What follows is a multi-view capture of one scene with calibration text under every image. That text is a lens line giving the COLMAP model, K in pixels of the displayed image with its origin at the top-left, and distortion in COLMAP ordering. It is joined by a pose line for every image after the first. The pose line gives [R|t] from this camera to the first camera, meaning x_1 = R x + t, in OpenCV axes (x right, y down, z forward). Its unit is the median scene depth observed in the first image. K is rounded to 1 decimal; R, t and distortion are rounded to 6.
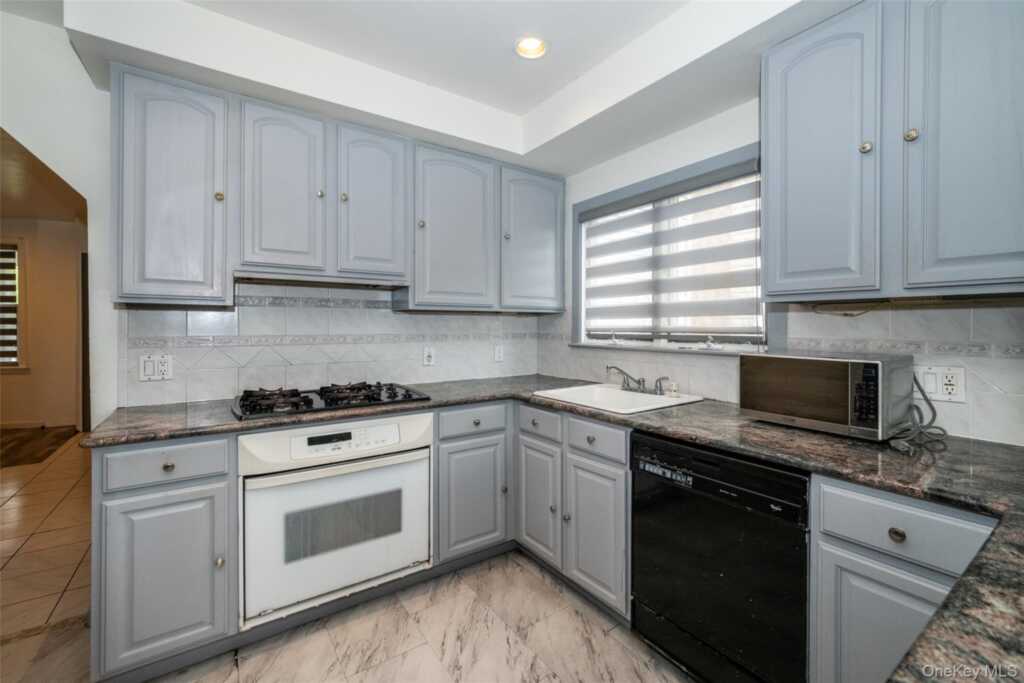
lens RADIAL K [[421.3, 0, 492.8], [0, 421.3, 333.4], [0, 0, 1]] dist [0.001230, 0.000130]
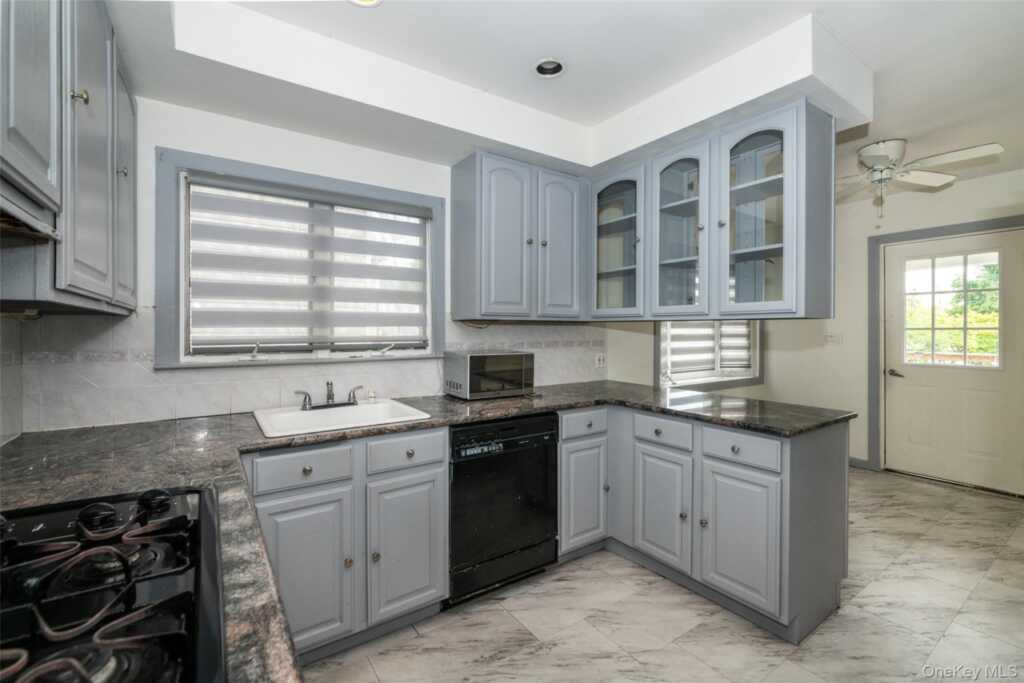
lens RADIAL K [[440.6, 0, 512.0], [0, 440.6, 341.5], [0, 0, 1]] dist [-0.027138, 0.000936]
pose [[-0.011749, -0.016794, 0.999790, -0.704847], [0.026181, 0.999511, 0.017097, -0.013209], [-0.999588, 0.026376, -0.011304, 0.702657]]
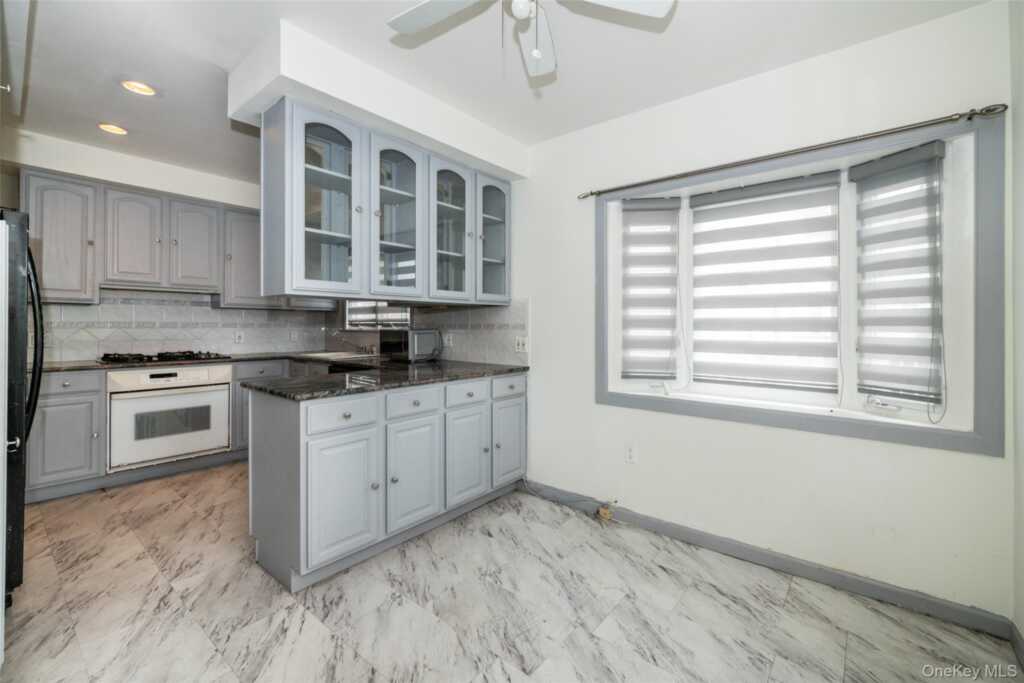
lens RADIAL K [[432.2, 0, 508.5], [0, 432.2, 327.3], [0, 0, 1]] dist [0.001055, -0.000054]
pose [[0.956719, 0.003236, 0.290995, 0.475841], [-0.000178, 0.999944, -0.010535, 0.049239], [-0.291013, 0.010027, 0.956666, -1.178381]]
